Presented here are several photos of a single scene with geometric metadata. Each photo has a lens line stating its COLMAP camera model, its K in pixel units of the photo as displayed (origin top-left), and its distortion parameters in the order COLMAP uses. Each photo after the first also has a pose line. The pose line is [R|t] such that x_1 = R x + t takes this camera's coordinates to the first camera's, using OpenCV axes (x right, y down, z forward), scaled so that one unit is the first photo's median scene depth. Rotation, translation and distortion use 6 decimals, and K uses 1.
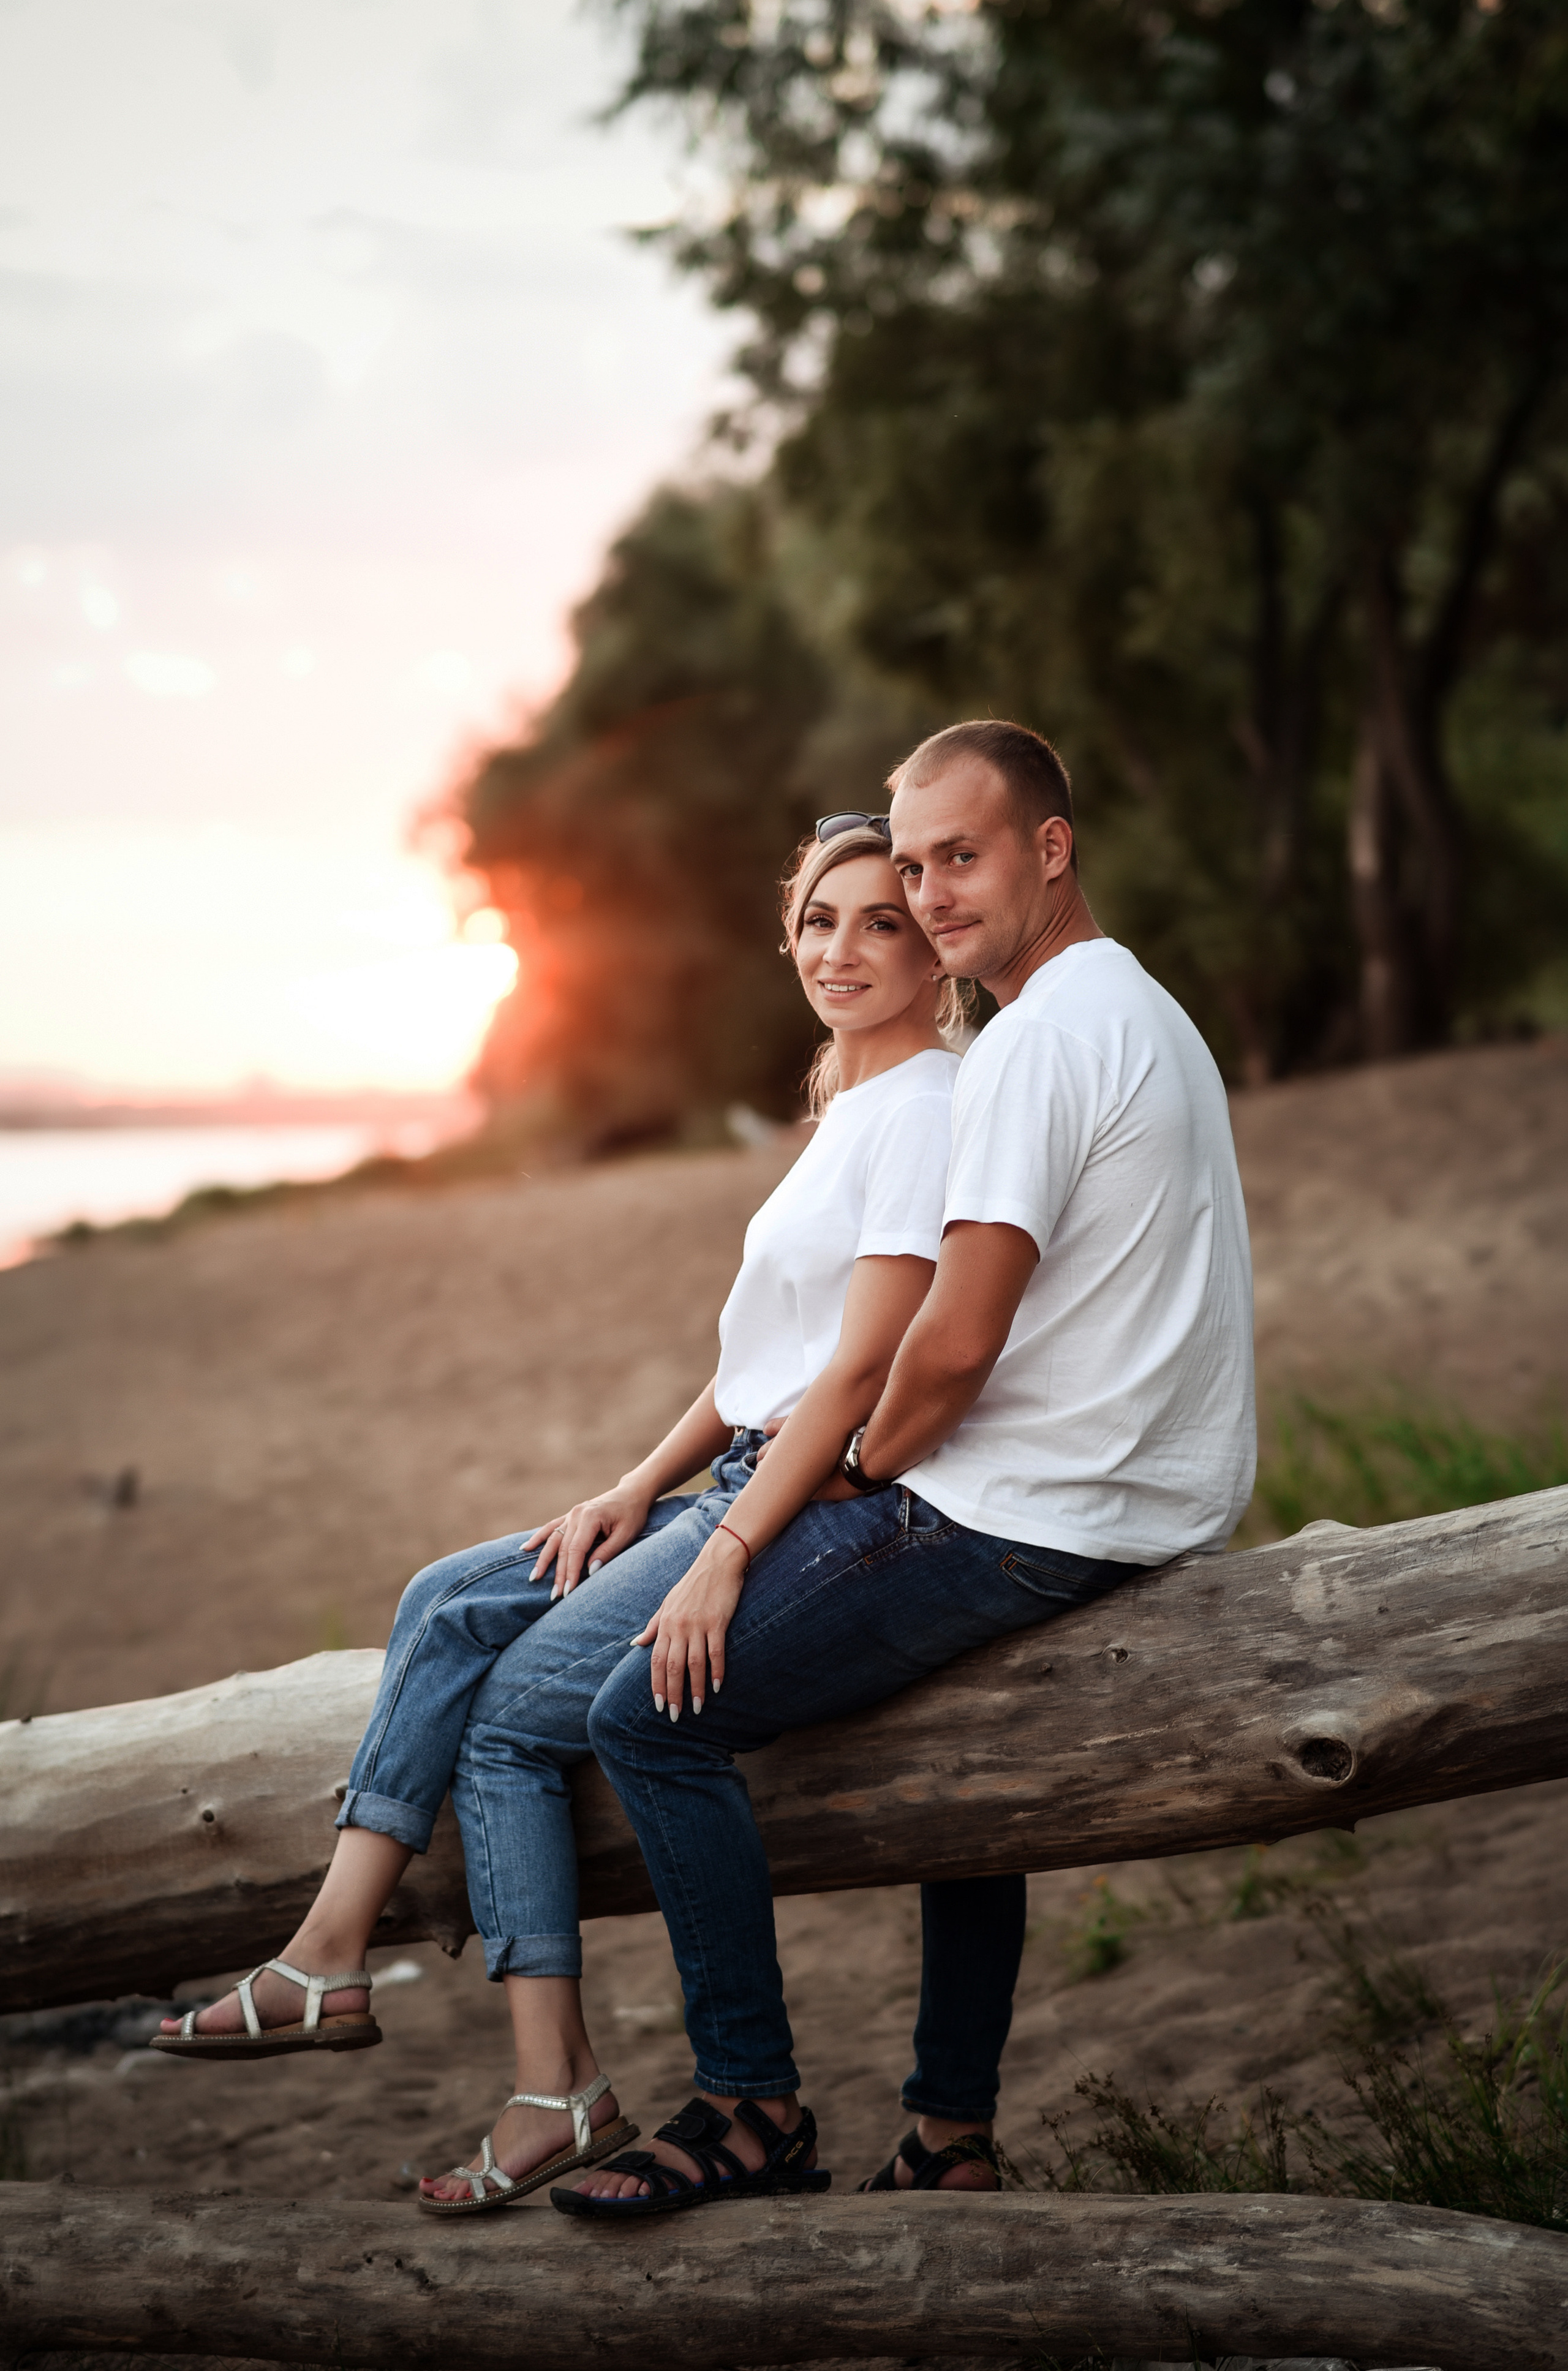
lens RADIAL K [[5825.9, 0, 959.0], [0, 5825.9, 1184.8], [0, 0, 1]] dist [-0.064800, 0.963593]
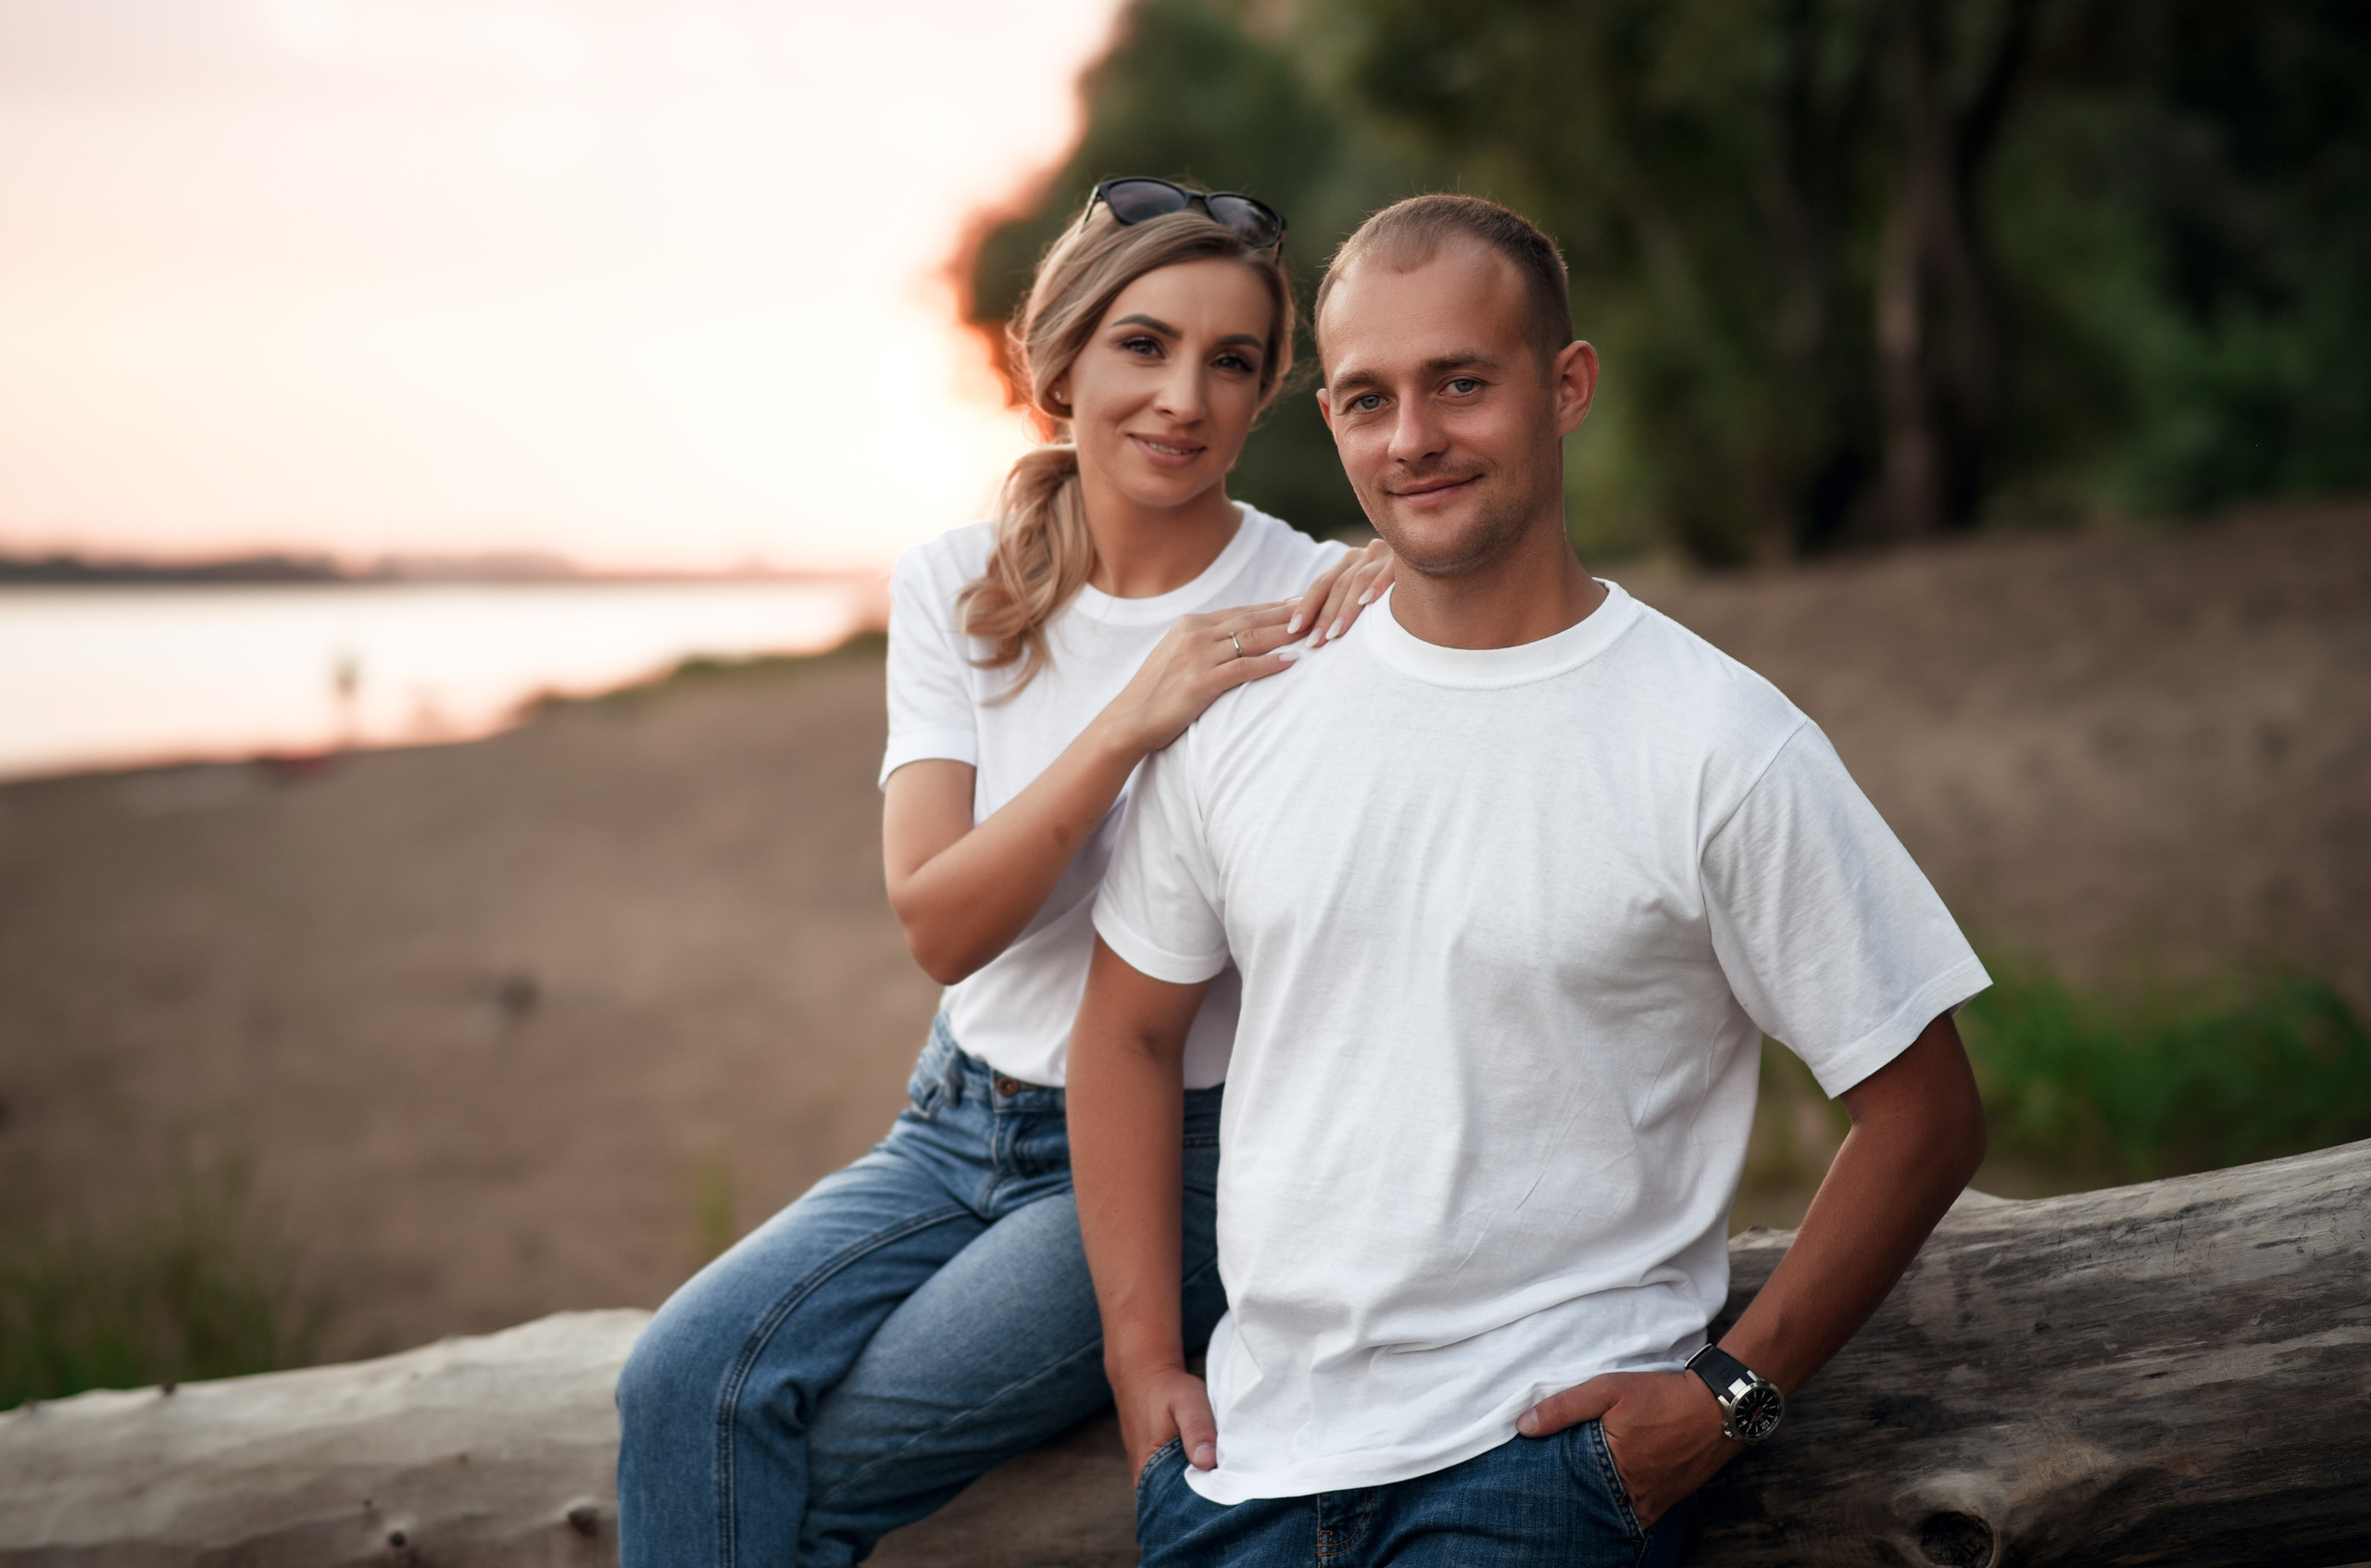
lens RADIAL K [[5813.5, 0, 1185.5], [0, 5813.5, 784.0], [0, 0, 1]] dist [-0.065599, 0.062398]
pose [[0.998662, 0.023431, -0.046095, 0.001020], [-0.022458, 0.999516, 0.021514, -0.004009], [0.046577, -0.020450, 0.998705, 0.279290]]
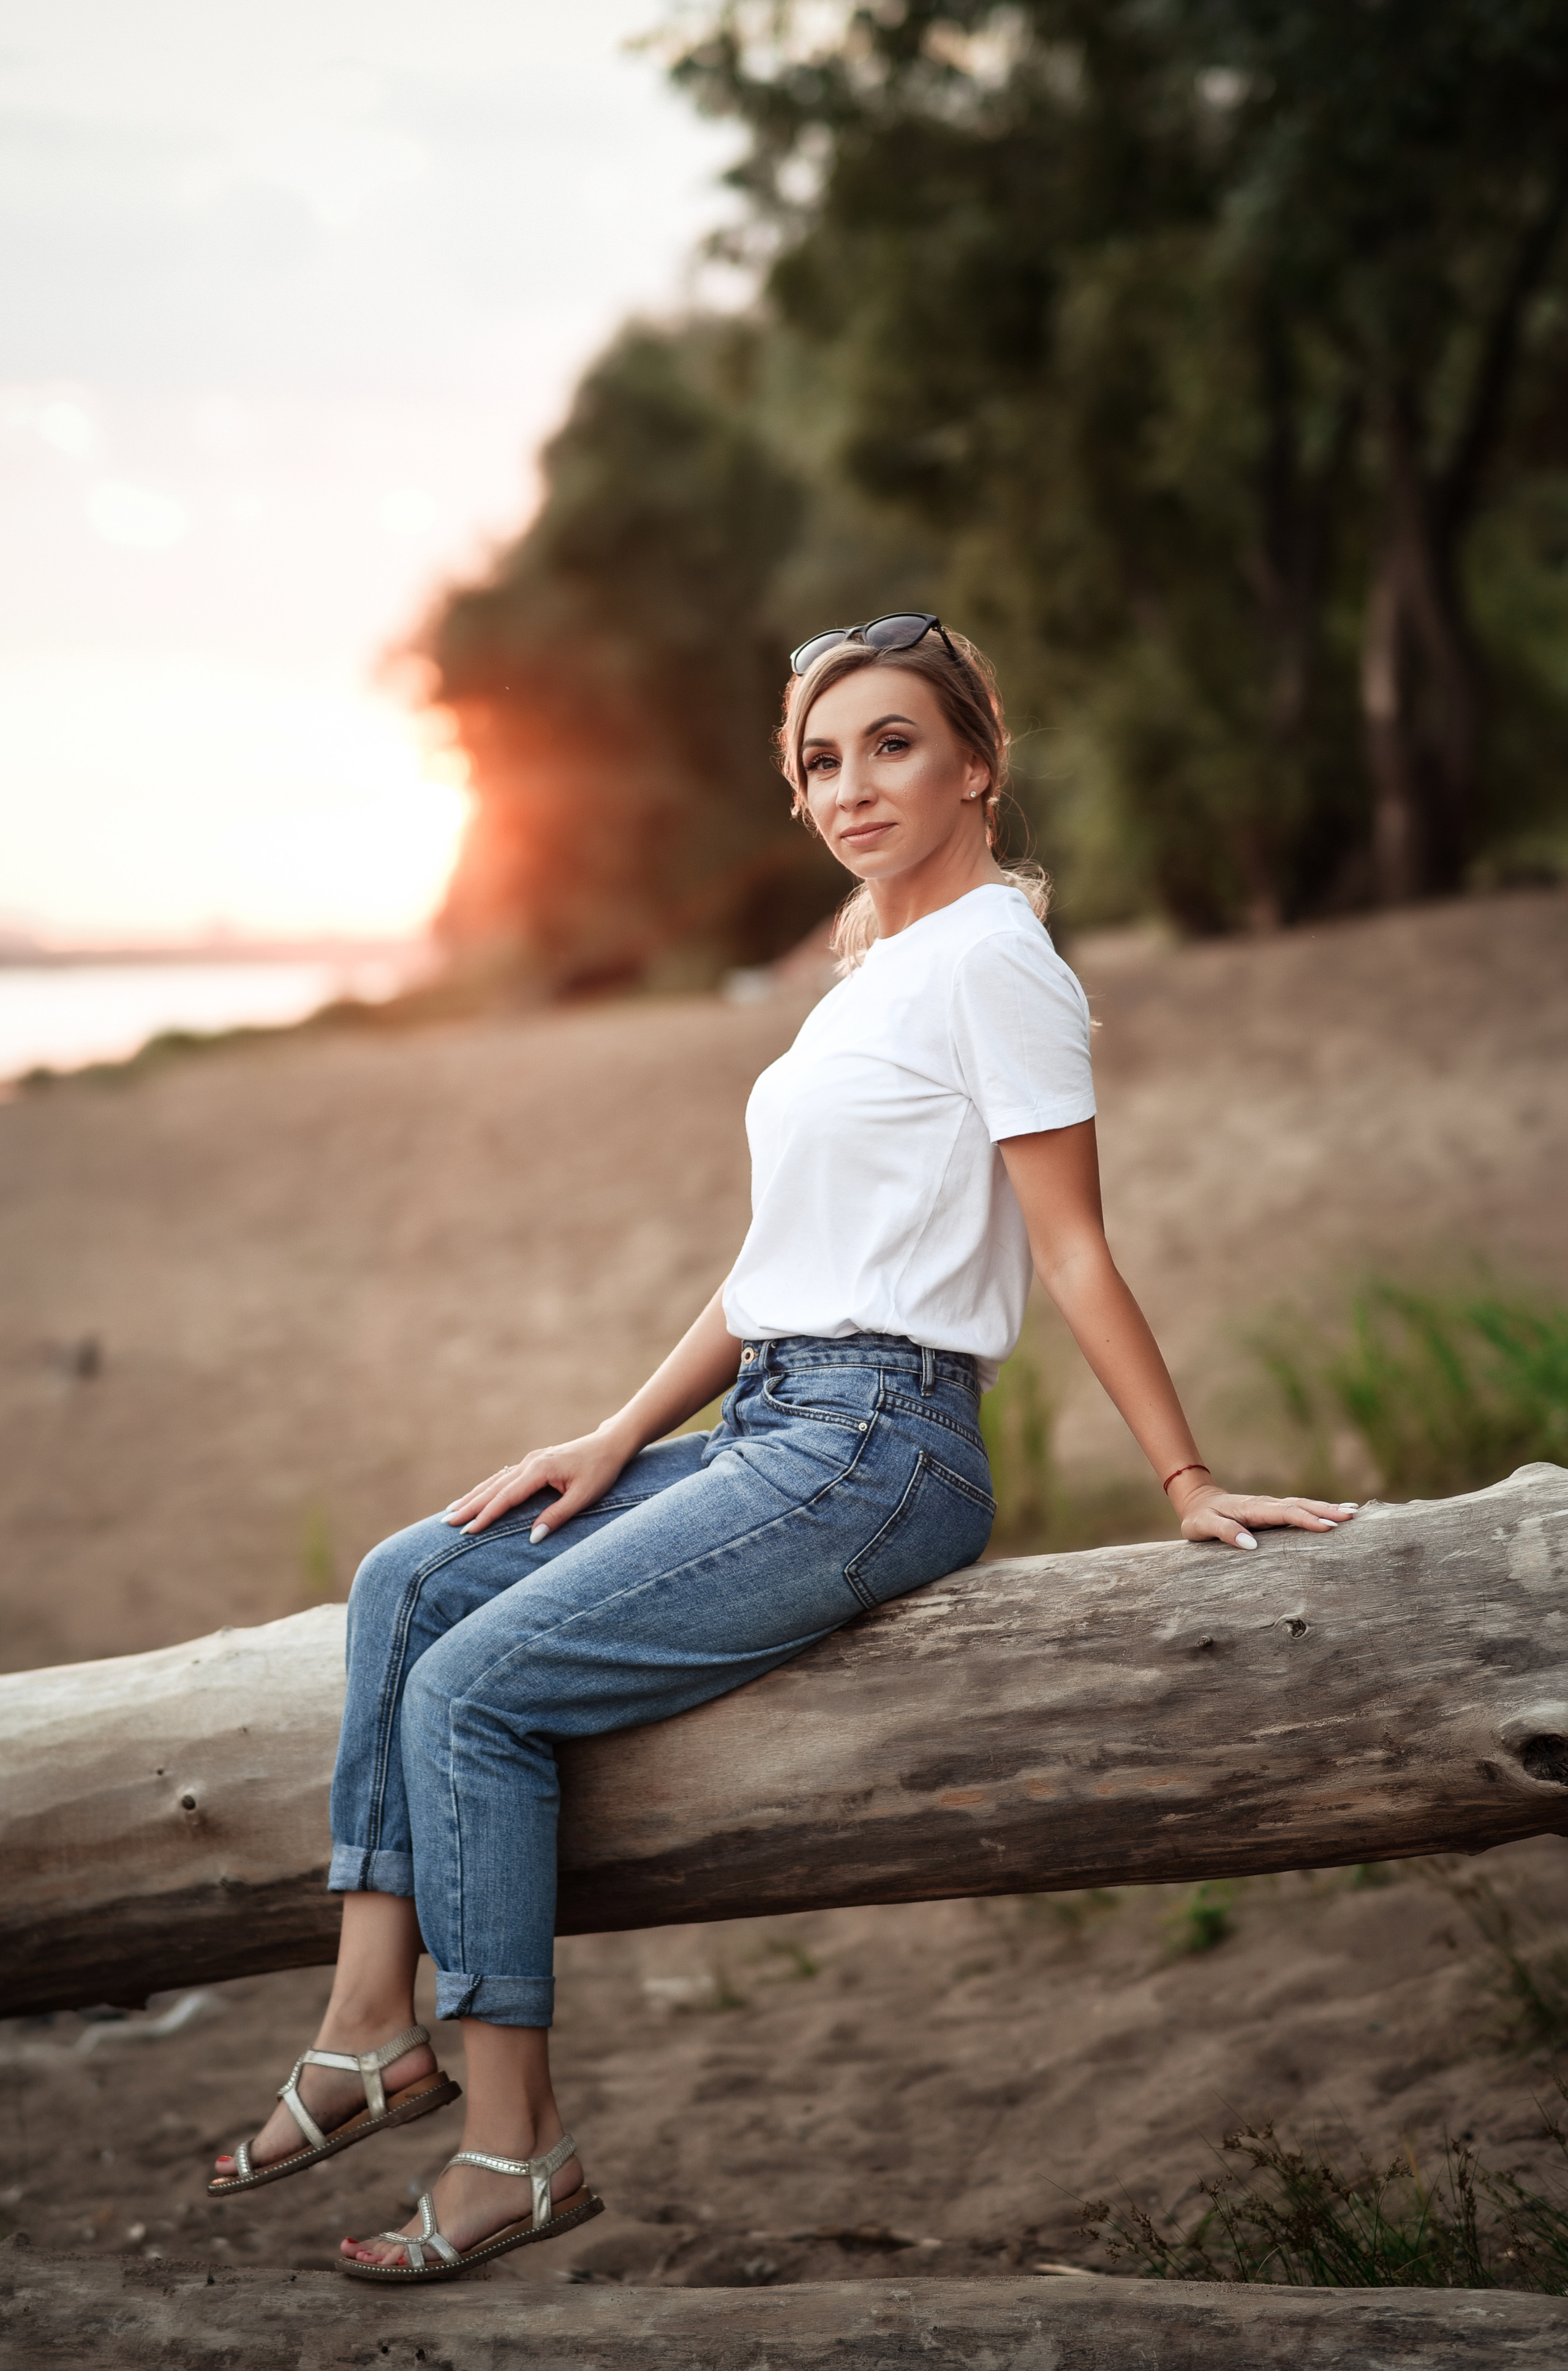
lens RADIAL K [[5813.5, 0, 909.9], [0, 5813.5, 1250.8], [0, 0, 1]] dist [-0.065599, 0.062398]
pose [[0.999980, 0.006243, -0.001104, -0.024767], [-0.006197, 0.999263, 0.037871, -0.003033], [0.001340, -0.037863, 0.999282, 0.168634]]
